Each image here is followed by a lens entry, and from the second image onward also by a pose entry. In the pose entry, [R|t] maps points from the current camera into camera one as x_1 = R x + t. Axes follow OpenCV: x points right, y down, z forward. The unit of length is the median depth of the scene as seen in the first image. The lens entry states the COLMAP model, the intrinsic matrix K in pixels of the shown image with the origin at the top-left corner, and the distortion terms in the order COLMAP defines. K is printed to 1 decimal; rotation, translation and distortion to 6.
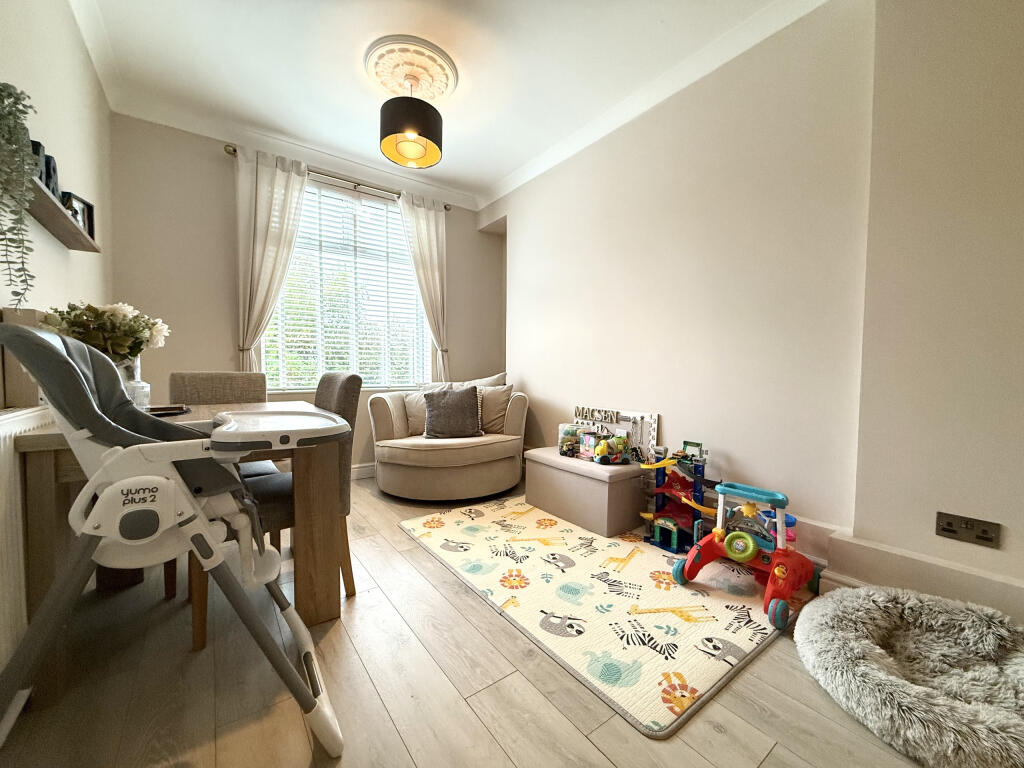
lens RADIAL K [[406.9, 0, 508.7], [0, 406.9, 382.4], [0, 0, 1]] dist [-0.000054, 0.000161]
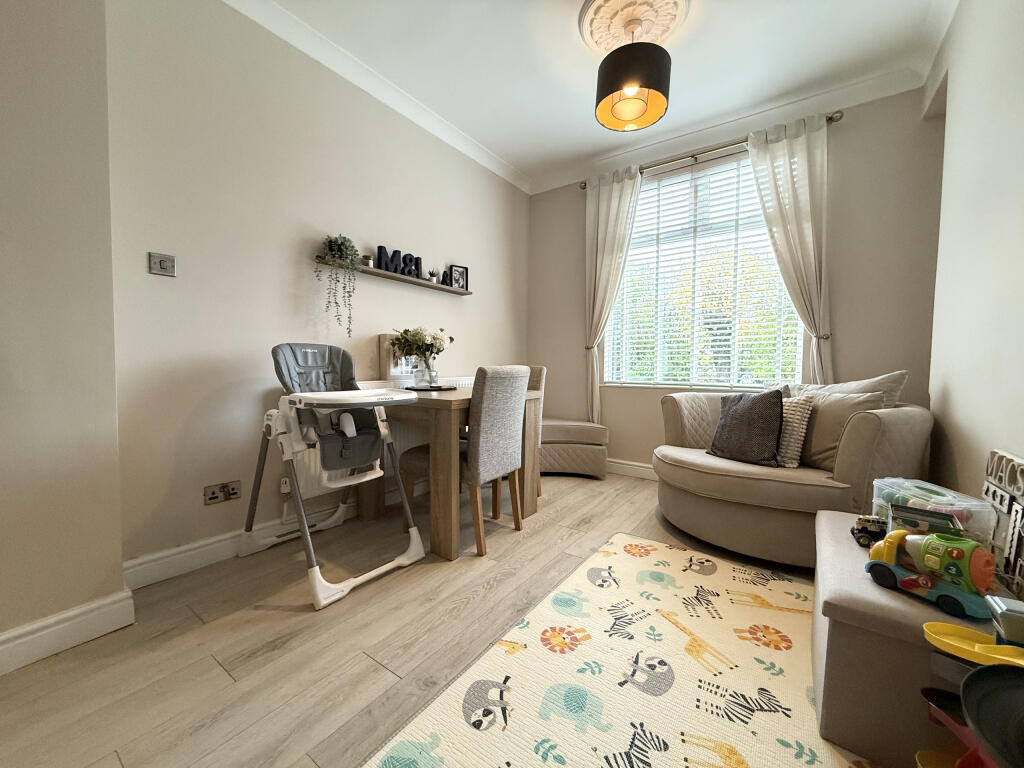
lens RADIAL K [[406.9, 0, 508.7], [0, 406.9, 382.4], [0, 0, 1]] dist [-0.000054, 0.000161]
pose [[0.311421, 0.042077, -0.949340, 0.531098], [-0.036105, 0.998822, 0.032426, -0.011316], [0.949586, 0.024178, 0.312574, 0.506766]]
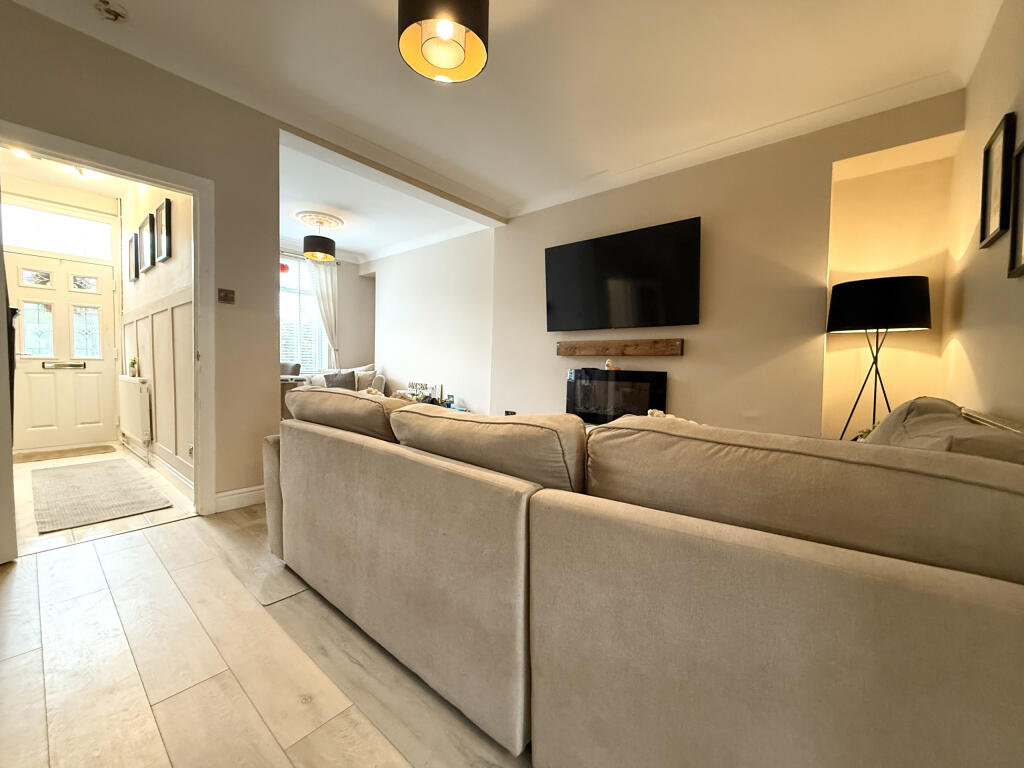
lens RADIAL K [[411.0, 0, 512.0], [0, 411.0, 384.0], [0, 0, 1]] dist [-0.001123, -0.000202]
pose [[0.970023, 0.005056, 0.242962, 0.211860], [-0.009925, 0.999774, 0.018821, 0.034370], [-0.242811, -0.020668, 0.969853, -1.295949]]
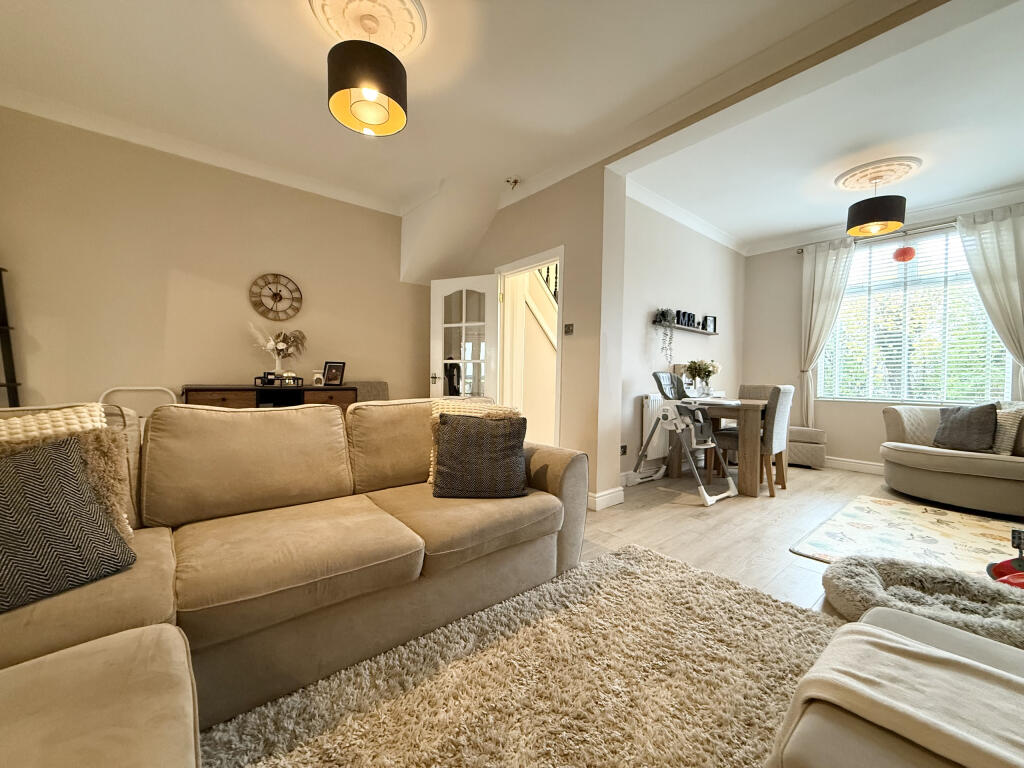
lens RADIAL K [[406.9, 0, 508.7], [0, 406.9, 382.4], [0, 0, 1]] dist [-0.000054, 0.000161]
pose [[0.059435, 0.010702, -0.998175, 1.103585], [-0.046721, 0.998877, 0.007927, 0.006039], [0.997138, 0.046164, 0.059868, -0.314943]]
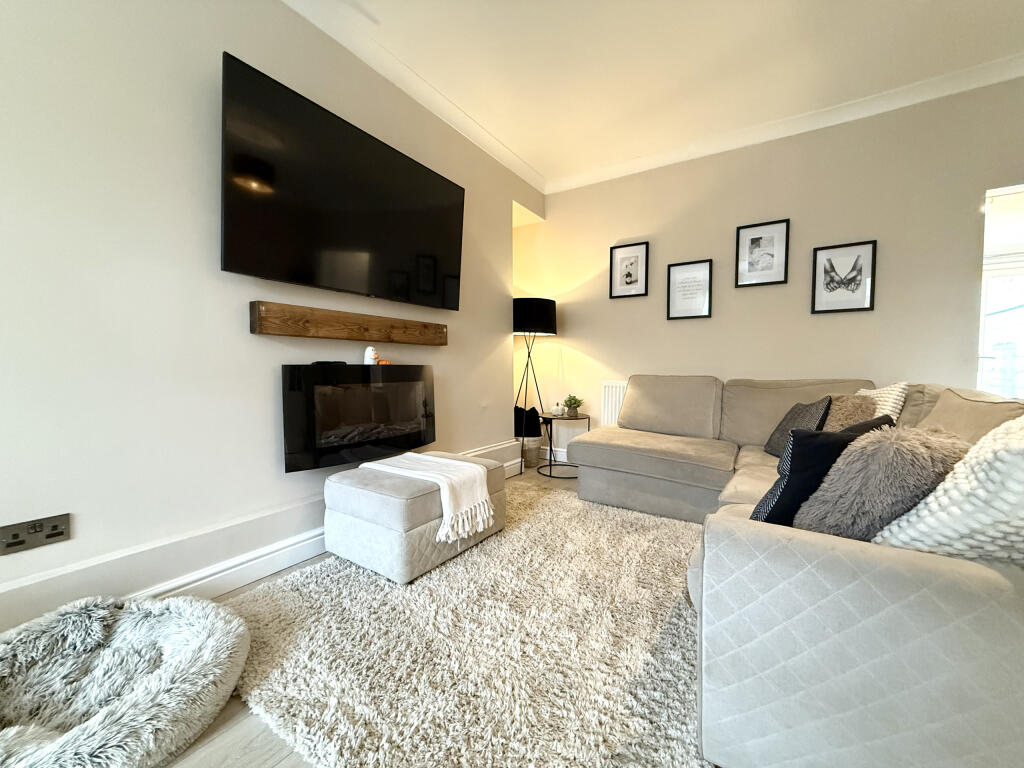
lens RADIAL K [[406.9, 0, 508.7], [0, 406.9, 382.4], [0, 0, 1]] dist [-0.000054, 0.000161]
pose [[-0.354752, -0.039742, 0.934115, -0.034838], [0.024554, 0.998356, 0.051800, 0.006301], [-0.934638, 0.041312, -0.353193, 0.195158]]
